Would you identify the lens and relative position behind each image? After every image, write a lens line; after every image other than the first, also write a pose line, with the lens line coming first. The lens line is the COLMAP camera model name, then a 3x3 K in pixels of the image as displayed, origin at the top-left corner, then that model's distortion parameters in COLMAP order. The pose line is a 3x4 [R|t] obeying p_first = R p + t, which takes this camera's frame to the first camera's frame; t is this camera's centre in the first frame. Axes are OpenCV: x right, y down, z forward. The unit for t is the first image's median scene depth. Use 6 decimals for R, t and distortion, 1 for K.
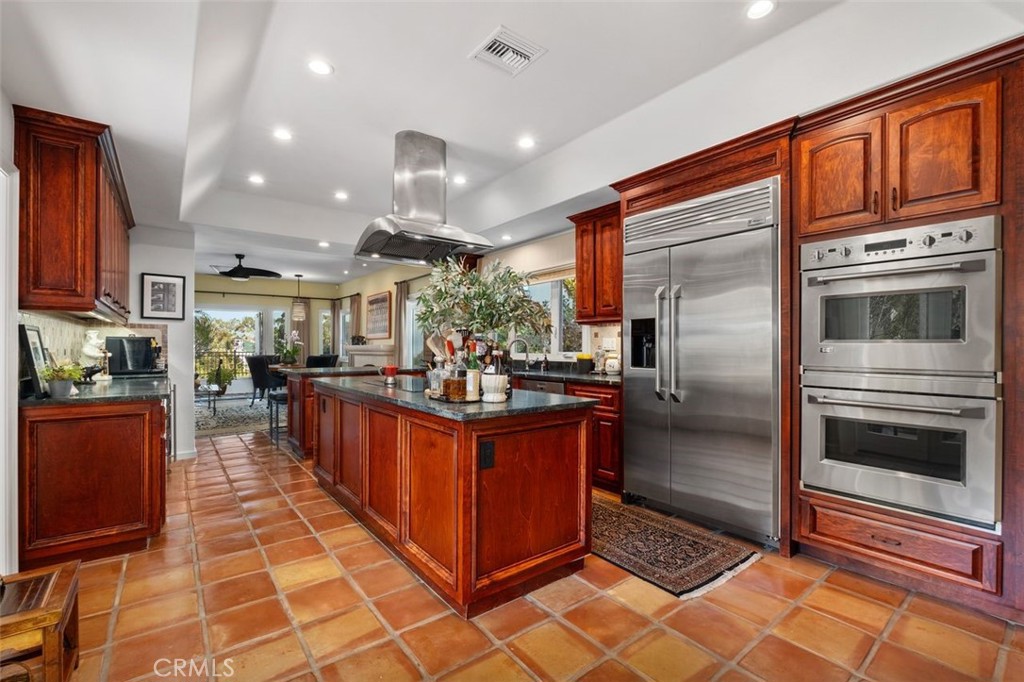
lens RADIAL K [[448.2, 0, 511.8], [0, 448.2, 345.3], [0, 0, 1]] dist [-0.008508, -0.000047]
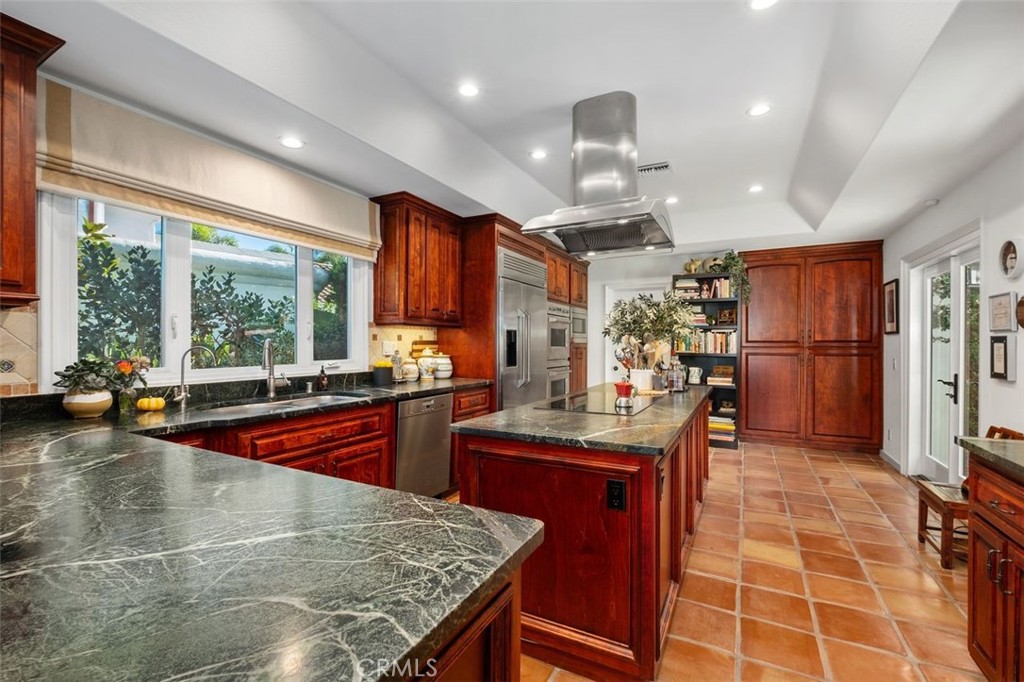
lens RADIAL K [[442.4, 0, 508.4], [0, 442.4, 342.4], [0, 0, 1]] dist [-0.006495, -0.000539]
pose [[-0.408895, 0.000358, 0.912581, -0.559599], [-0.006648, 0.999972, -0.003371, -0.010863], [-0.912557, -0.007445, -0.408881, 0.956308]]
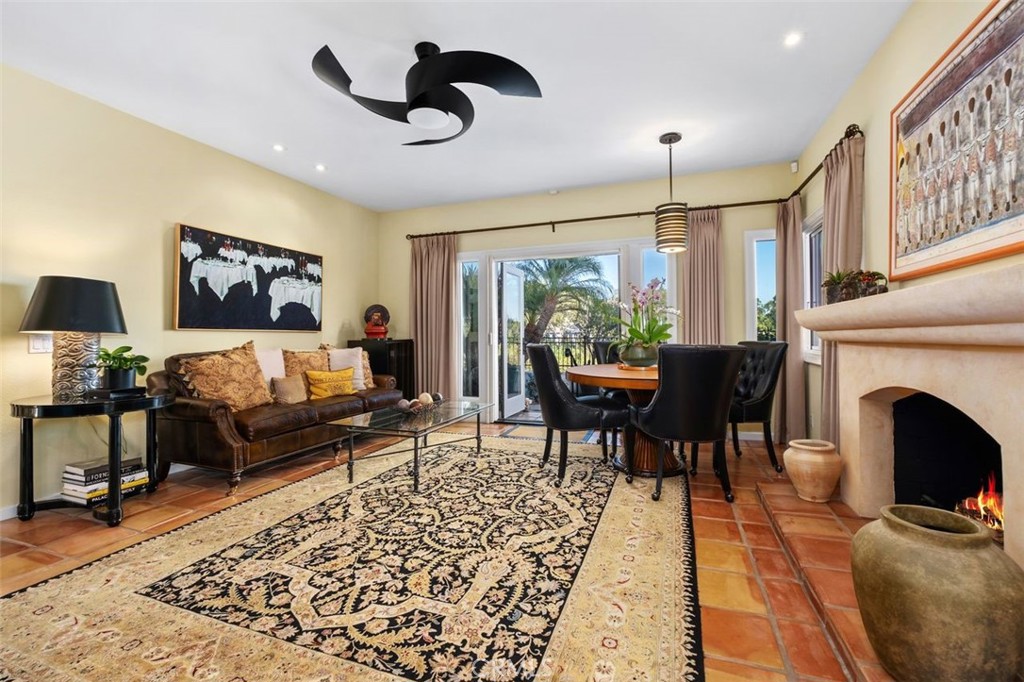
lens RADIAL K [[452.3, 0, 508.9], [0, 452.3, 328.1], [0, 0, 1]] dist [-0.001387, -0.000190]
pose [[0.528042, -0.016108, -0.849066, -0.405854], [0.007729, 0.999870, -0.014163, 0.026845], [0.849183, 0.000916, 0.528097, 1.245243]]
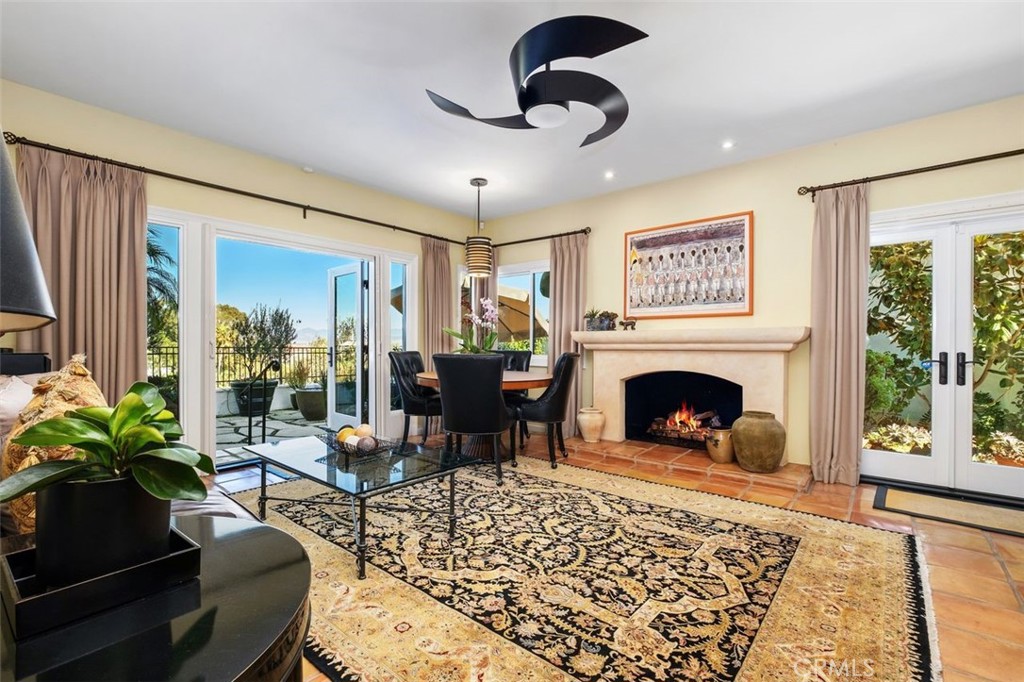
lens RADIAL K [[448.2, 0, 511.8], [0, 448.2, 345.3], [0, 0, 1]] dist [-0.008508, -0.000047]
pose [[0.976878, 0.004050, 0.213760, -1.003773], [-0.004810, 0.999984, 0.003037, 0.026118], [-0.213744, -0.003995, 0.976882, 0.988067]]
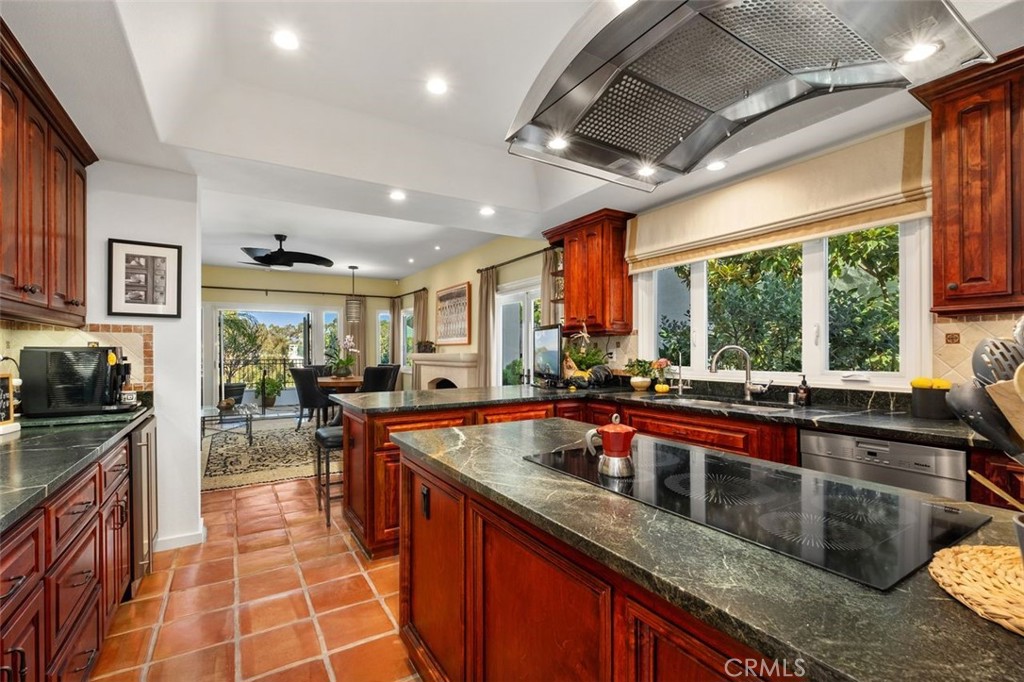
lens RADIAL K [[452.5, 0, 506.4], [0, 452.5, 348.7], [0, 0, 1]] dist [-0.002906, -0.000320]
pose [[0.993999, -0.003747, -0.109327, -0.206137], [0.003582, 0.999992, -0.001706, -0.011142], [0.109332, 0.001304, 0.994004, 0.398653]]
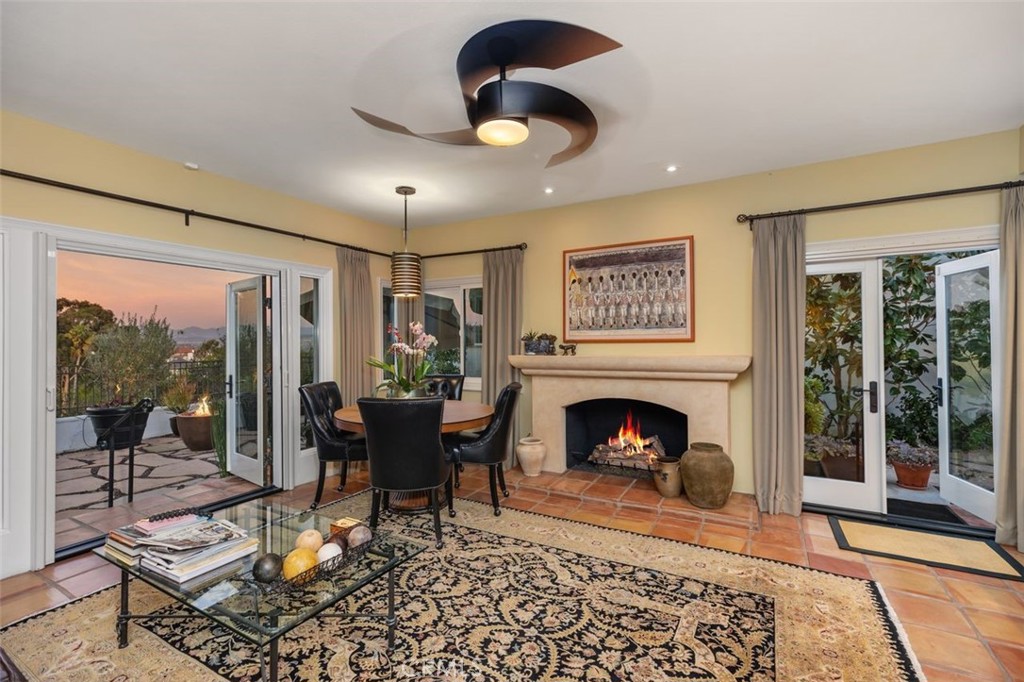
lens RADIAL K [[452.9, 0, 509.6], [0, 452.9, 336.7], [0, 0, 1]] dist [0.002286, 0.000030]
pose [[0.922048, -0.001485, 0.387073, -1.019364], [0.006208, 0.999921, -0.010953, -0.025870], [-0.387026, 0.012502, 0.921984, 1.064234]]
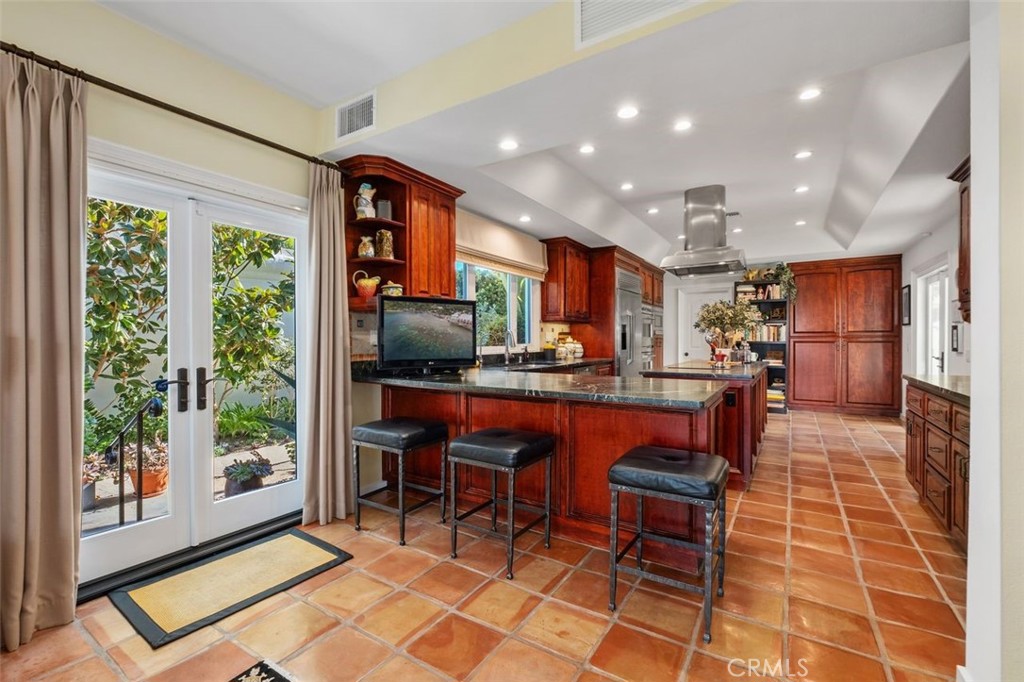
lens RADIAL K [[442.4, 0, 508.4], [0, 442.4, 342.4], [0, 0, 1]] dist [-0.006495, -0.000539]
pose [[-0.335081, -0.005394, 0.942174, -0.824638], [-0.001243, 0.999985, 0.005283, 0.005329], [-0.942188, 0.000599, -0.335083, 1.300821]]
